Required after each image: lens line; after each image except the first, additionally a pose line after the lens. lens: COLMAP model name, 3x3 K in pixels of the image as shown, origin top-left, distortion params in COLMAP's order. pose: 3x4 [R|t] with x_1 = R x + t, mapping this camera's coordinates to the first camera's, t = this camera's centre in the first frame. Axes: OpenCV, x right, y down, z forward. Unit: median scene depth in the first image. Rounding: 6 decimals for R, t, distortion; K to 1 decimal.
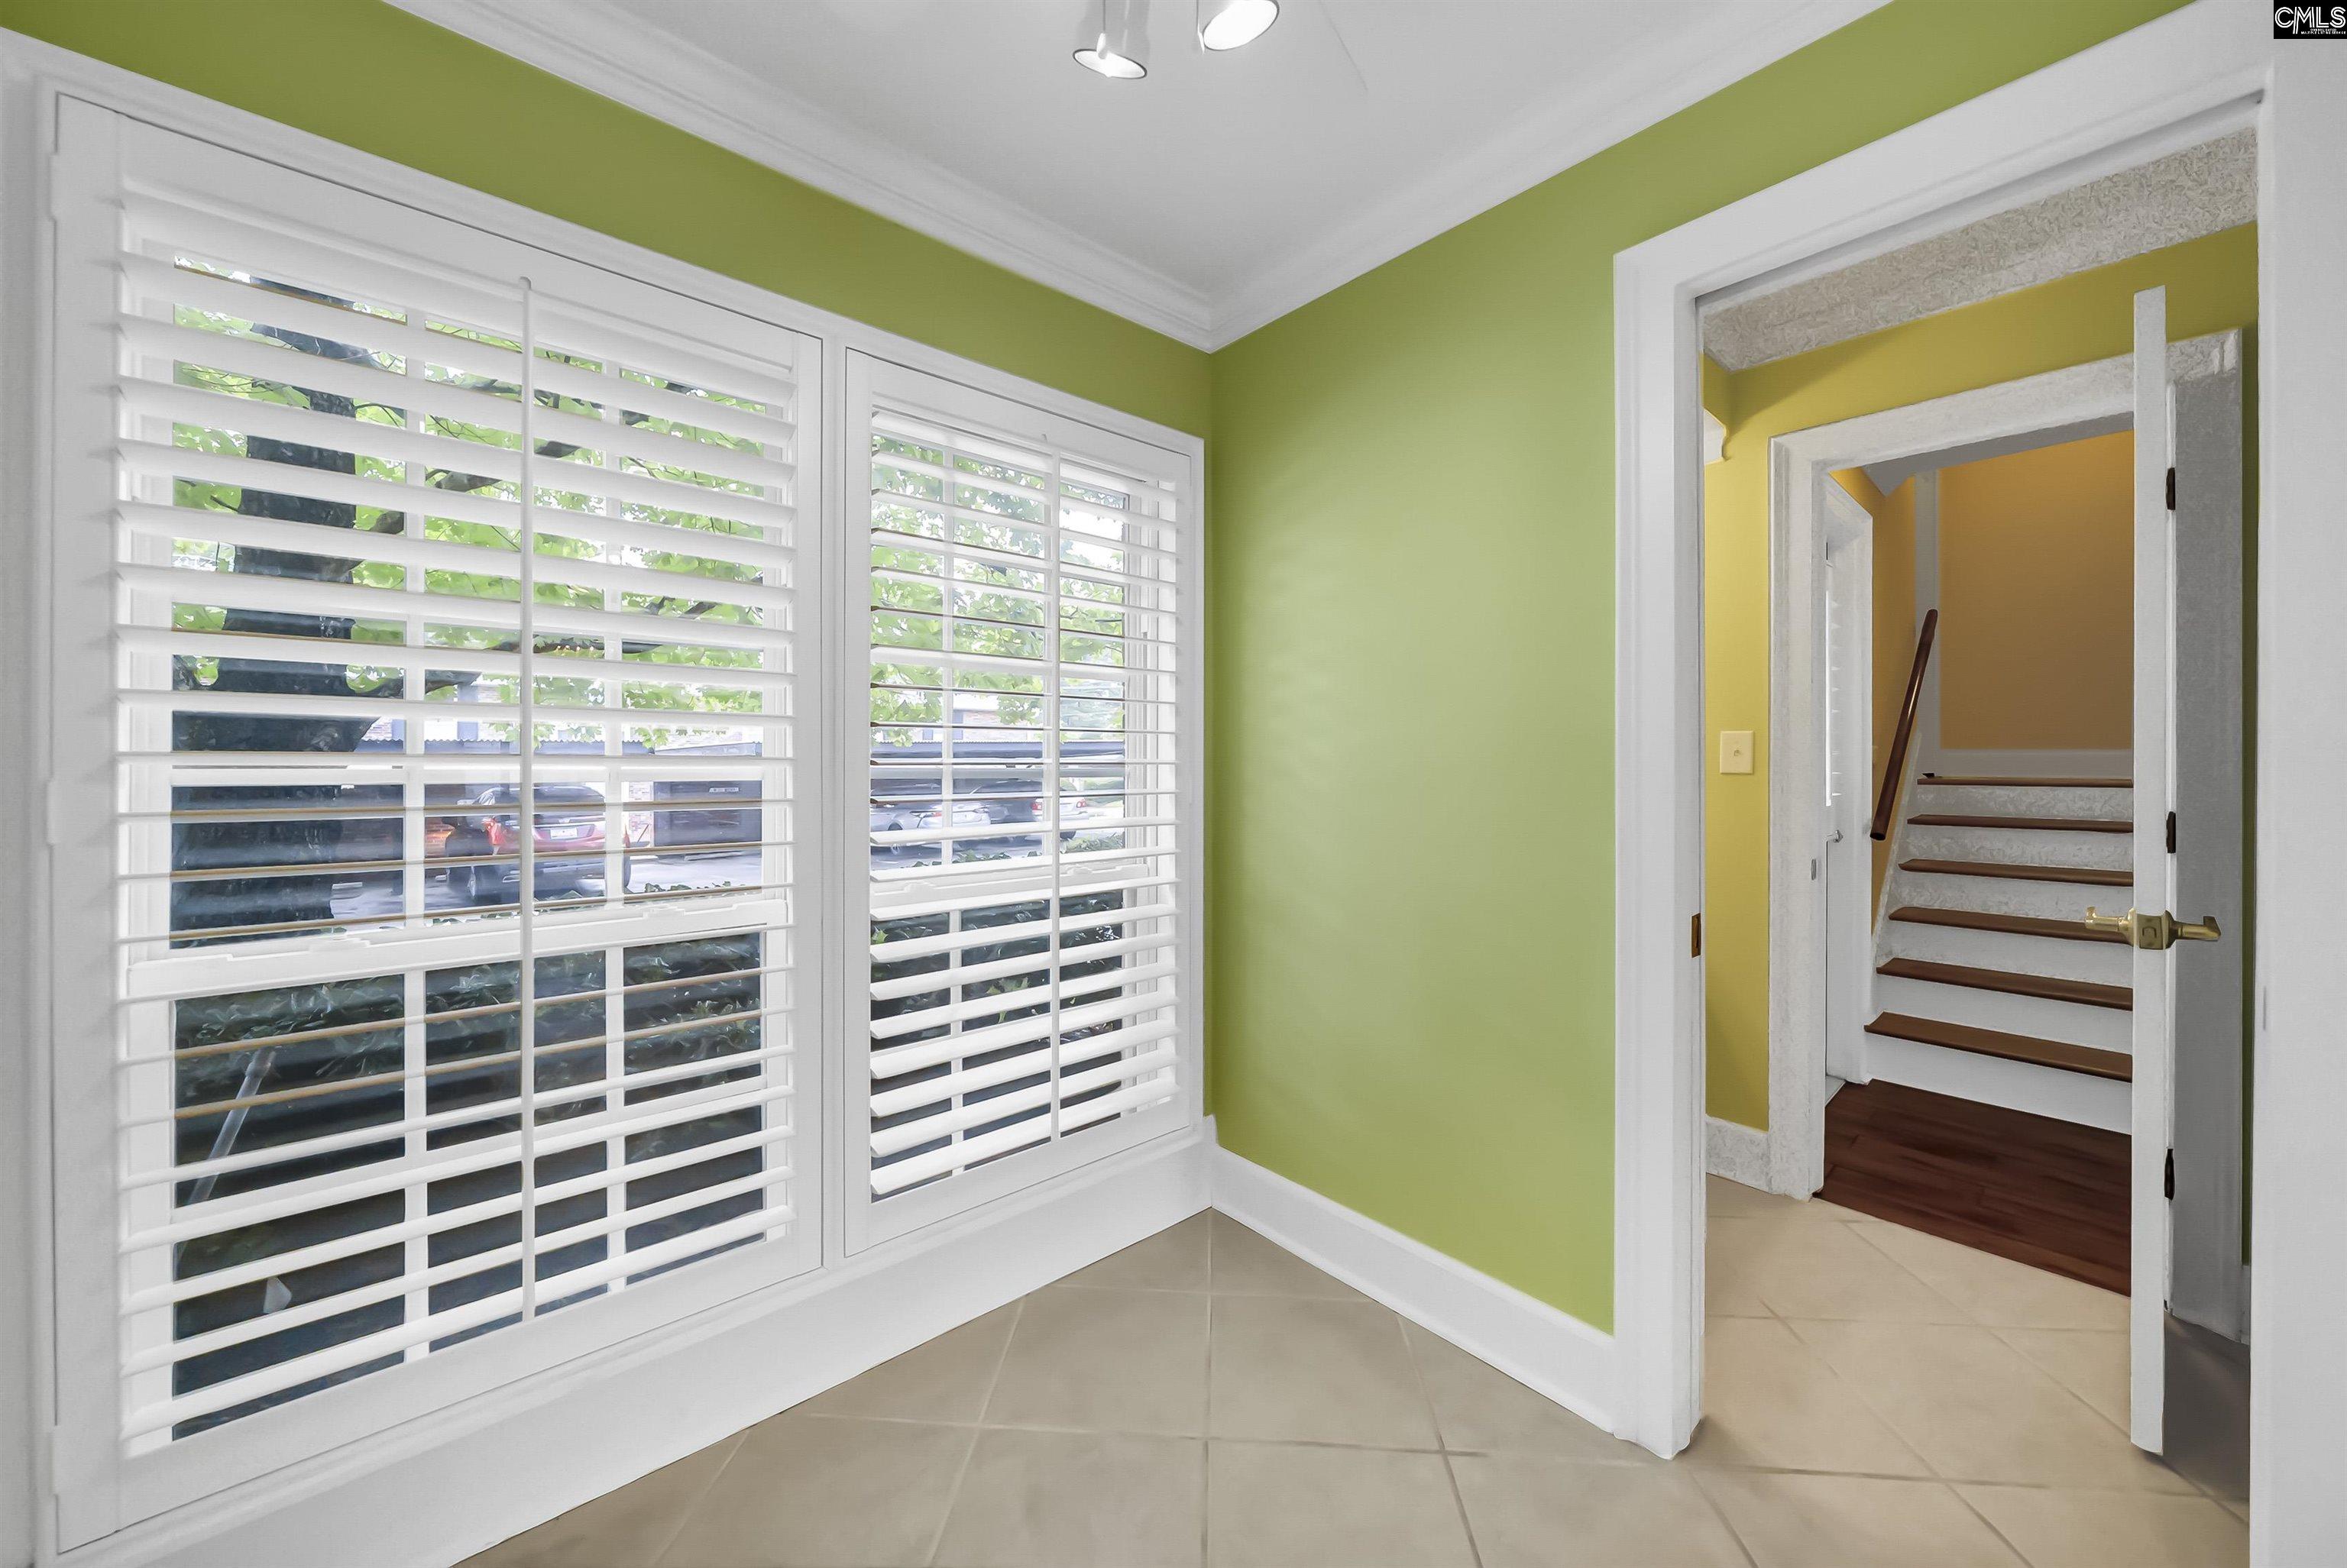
lens RADIAL K [[670.3, 0, 1172.3], [0, 670.3, 772.6], [0, 0, 1]] dist [-0.001524, -0.000043]
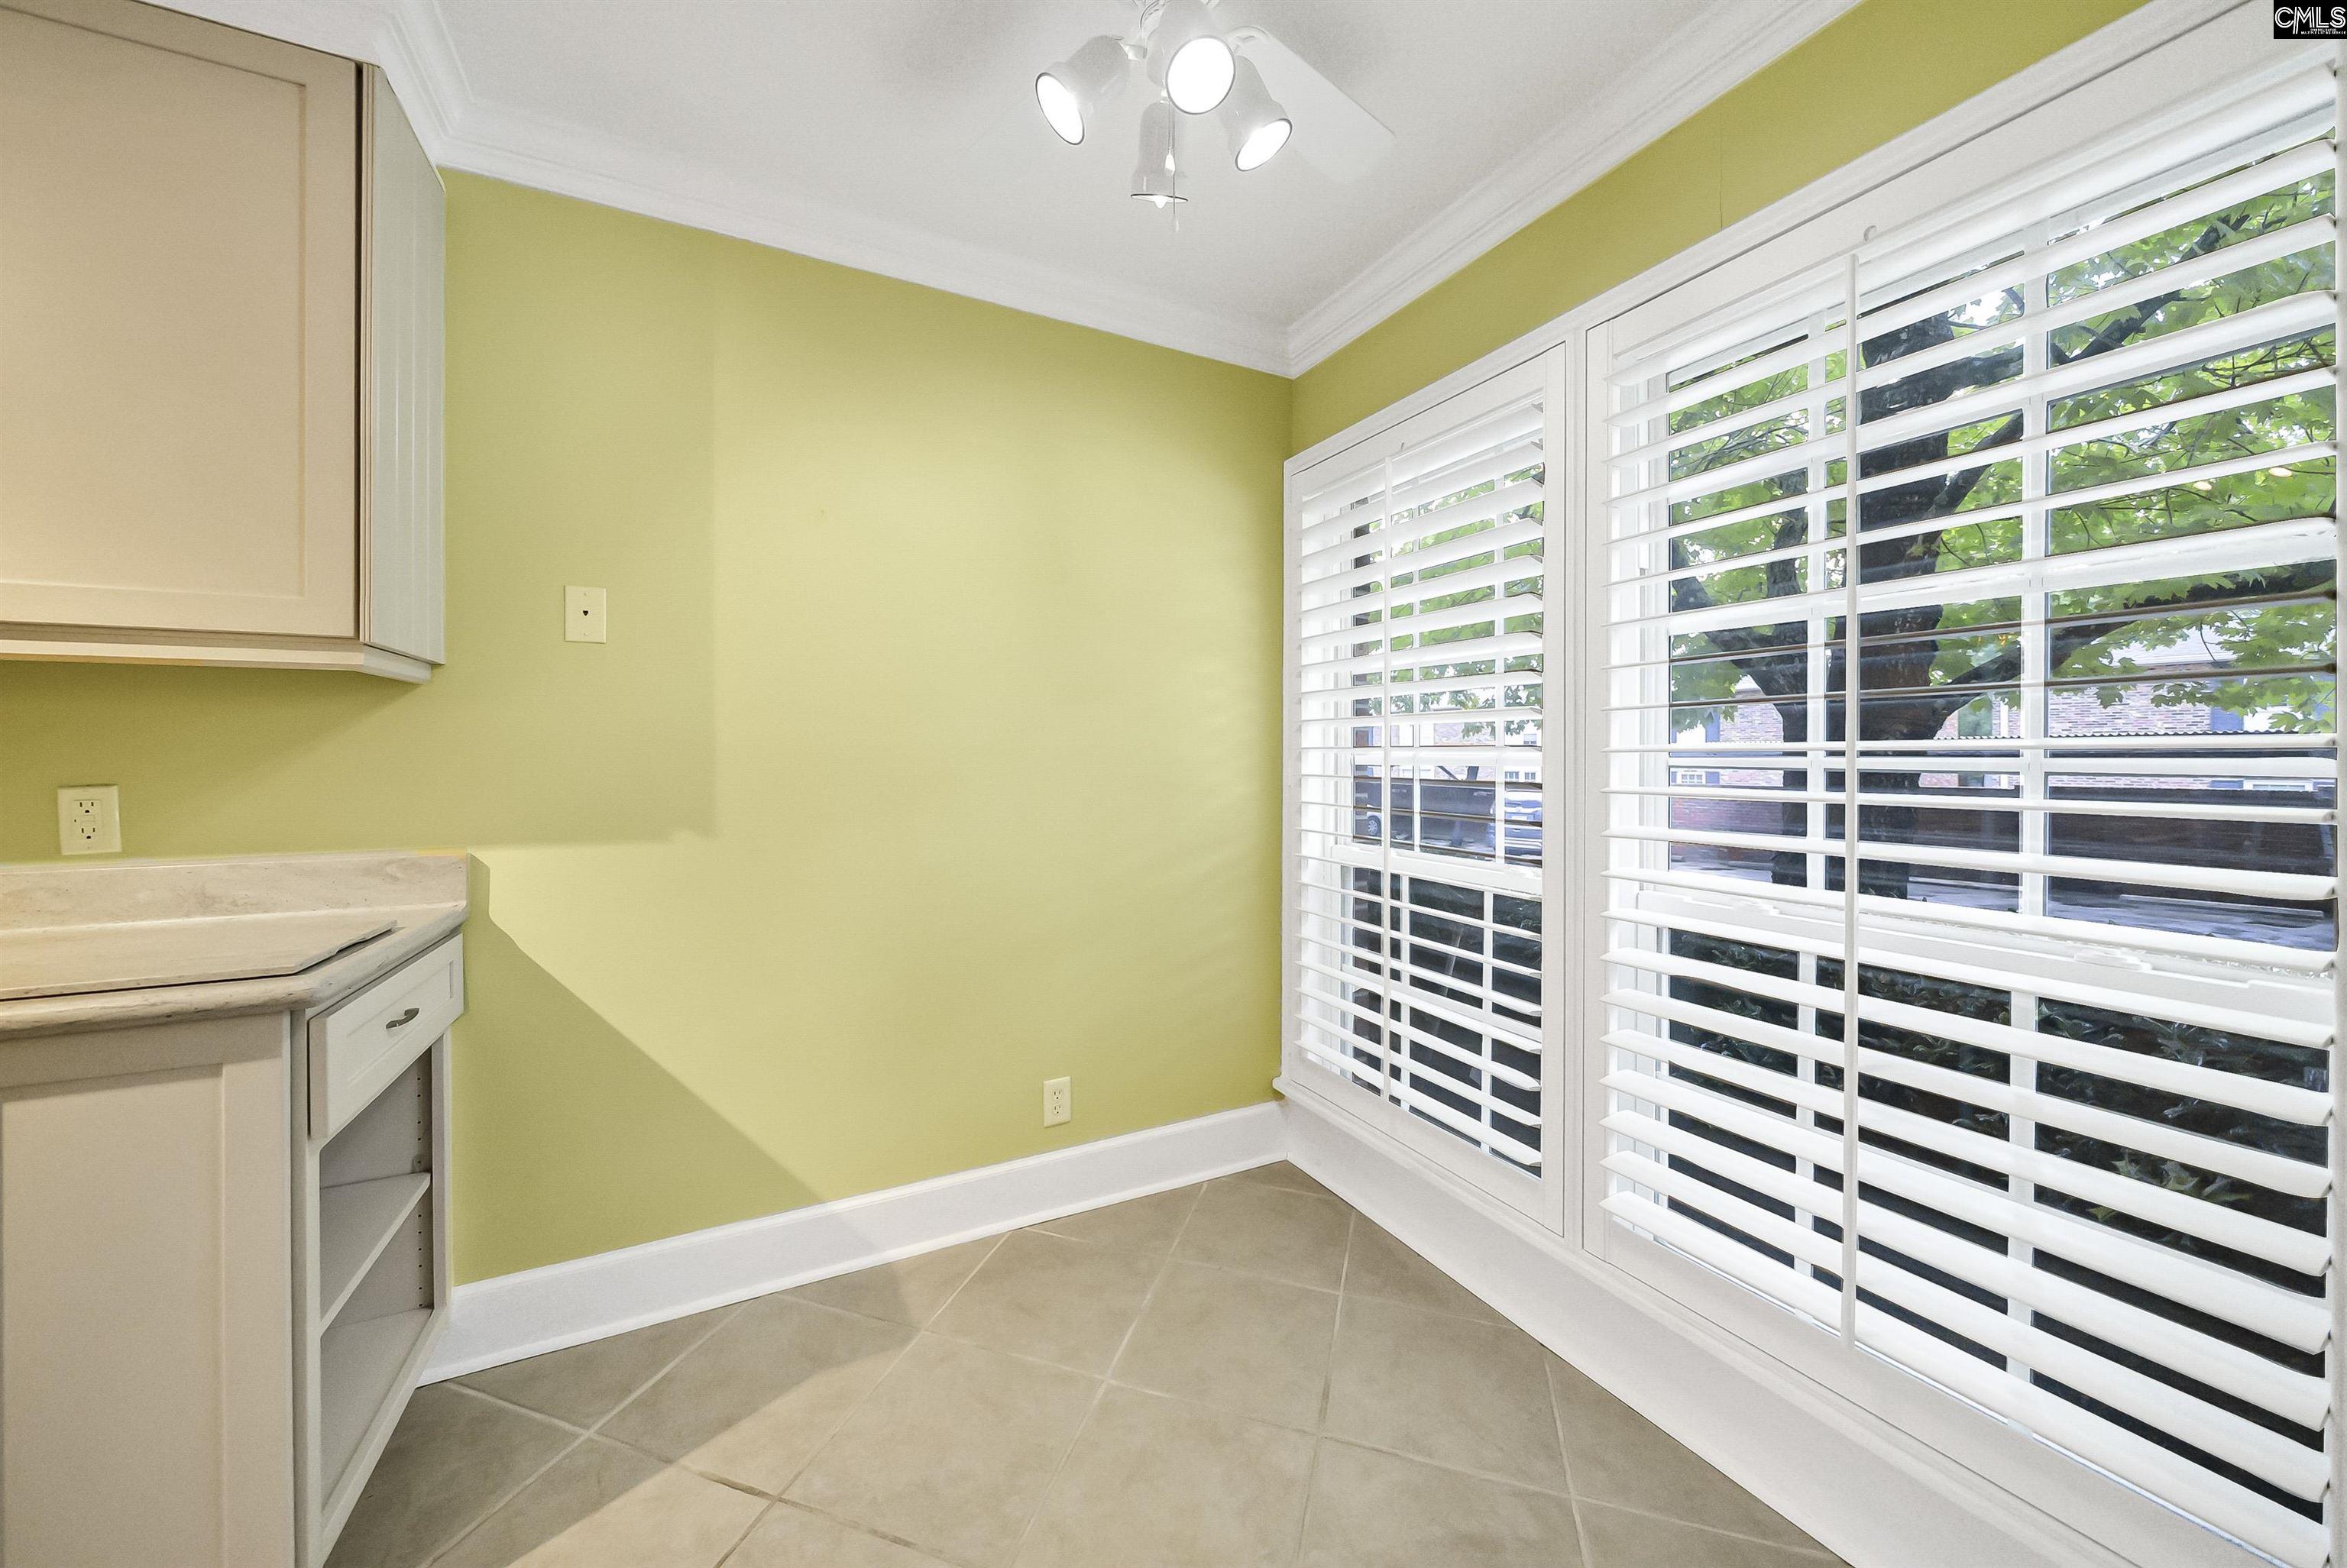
lens RADIAL K [[819.4, 0, 1166.5], [0, 819.4, 753.5], [0, 0, 1]] dist [-0.013247, 0.000248]
pose [[-0.119356, -0.000393, -0.992851, 0.769900], [-0.006043, 0.999982, 0.000331, -0.005028], [0.992833, 0.006040, -0.119356, 0.518870]]
